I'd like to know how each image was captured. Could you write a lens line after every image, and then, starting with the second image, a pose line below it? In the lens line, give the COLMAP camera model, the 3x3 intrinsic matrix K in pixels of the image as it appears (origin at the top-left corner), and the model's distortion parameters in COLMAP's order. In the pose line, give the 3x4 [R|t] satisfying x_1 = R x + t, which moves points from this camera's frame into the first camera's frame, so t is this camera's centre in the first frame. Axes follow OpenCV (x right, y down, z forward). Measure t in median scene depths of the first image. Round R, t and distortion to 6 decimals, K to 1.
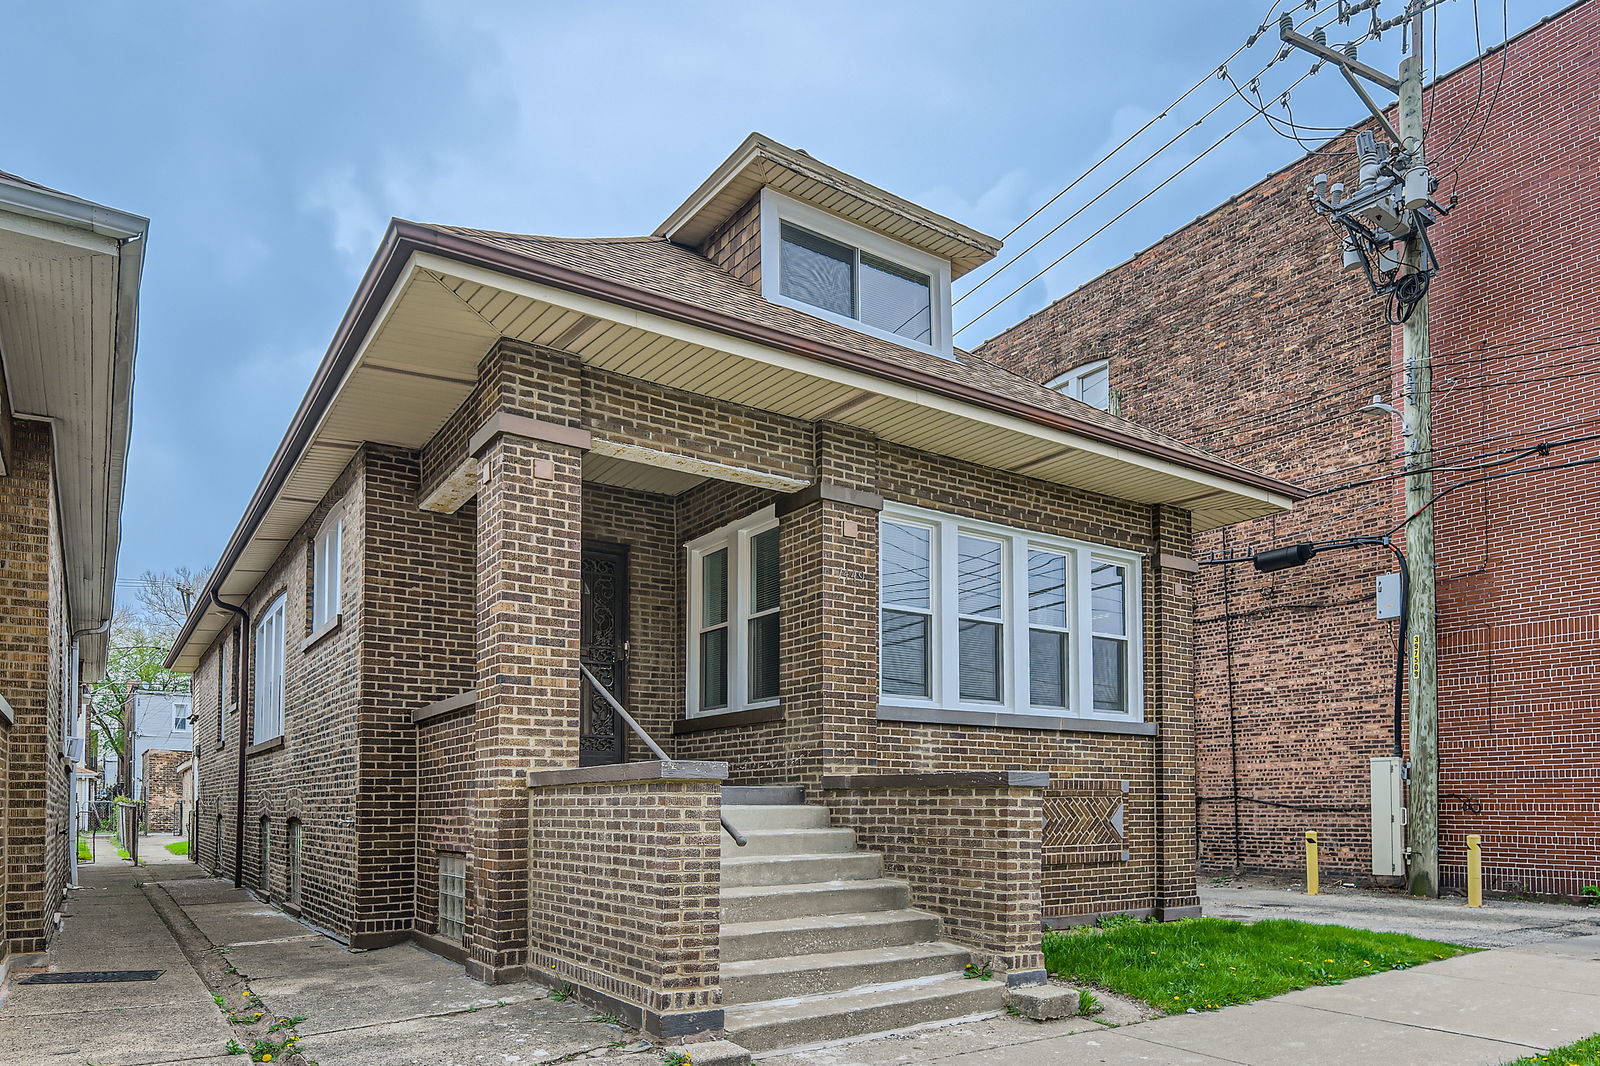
lens RADIAL K [[1049.1, 0, 800.0], [0, 1049.1, 533.0], [0, 0, 1]] dist [-0.000592, -0.000135]
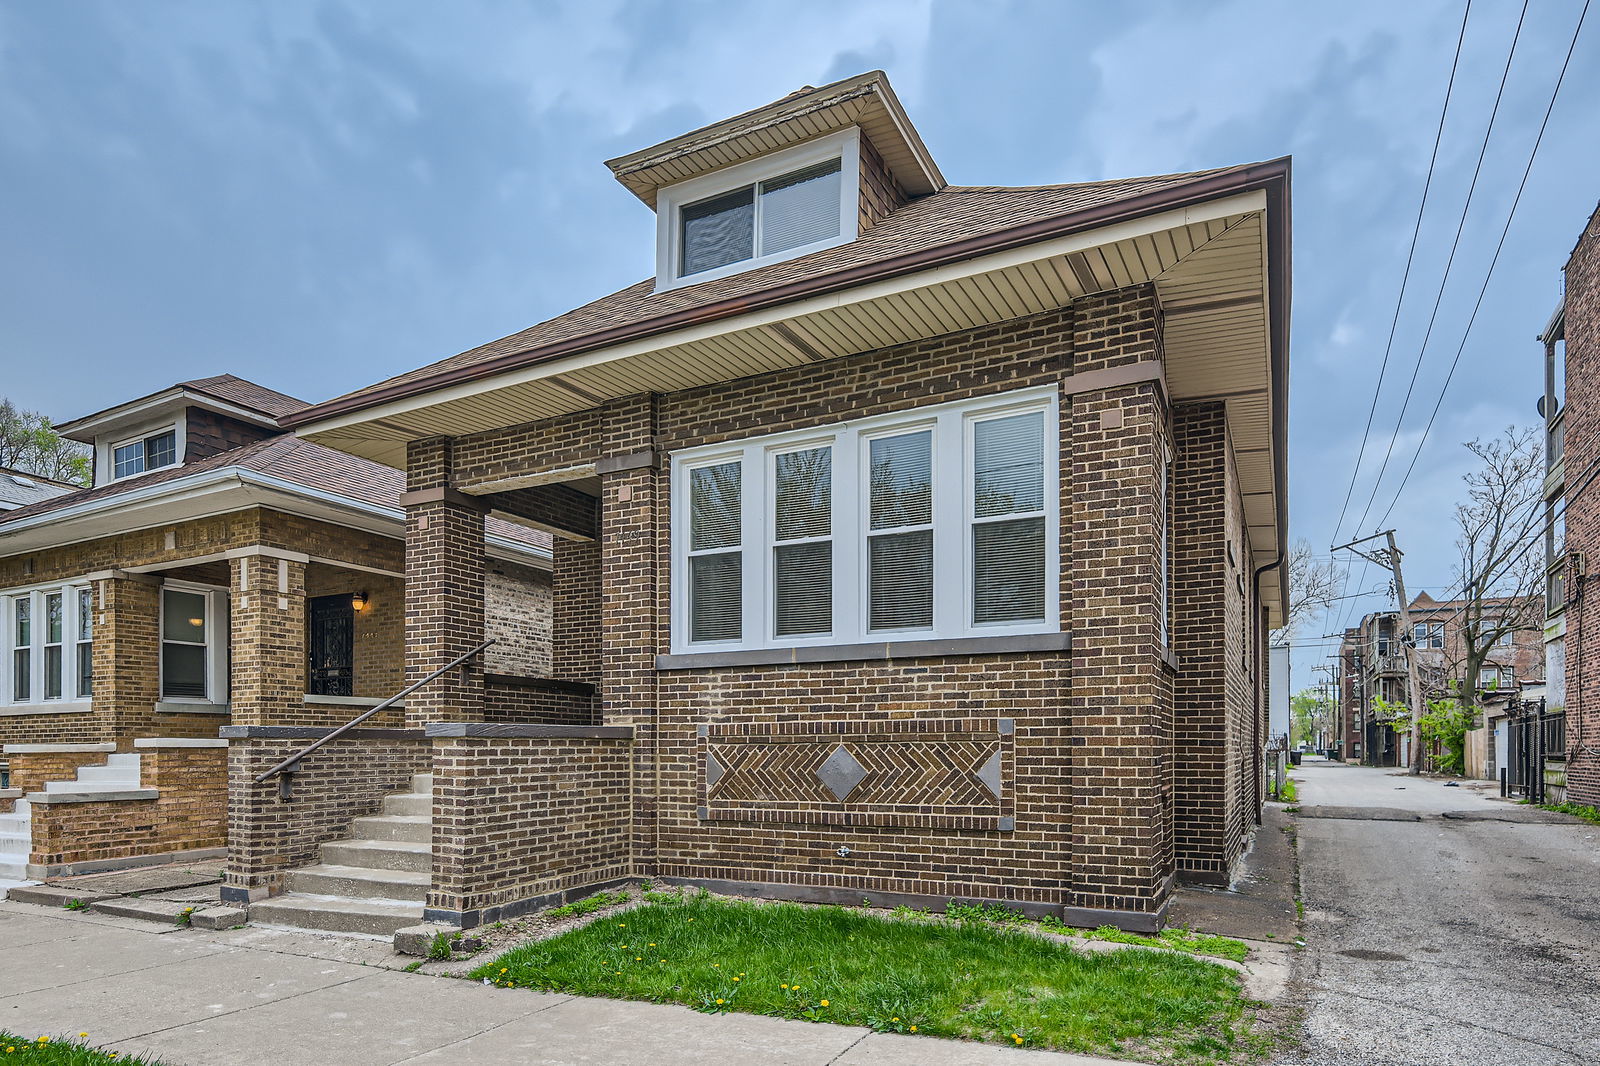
lens RADIAL K [[990.7, 0, 800.0], [0, 990.7, 533.0], [0, 0, 1]] dist [0.000922, 0.001130]
pose [[0.442348, -0.192003, -0.876050, 0.917212], [0.227787, 0.968835, -0.097321, 0.158597], [0.867434, -0.156503, 0.472298, 0.624019]]
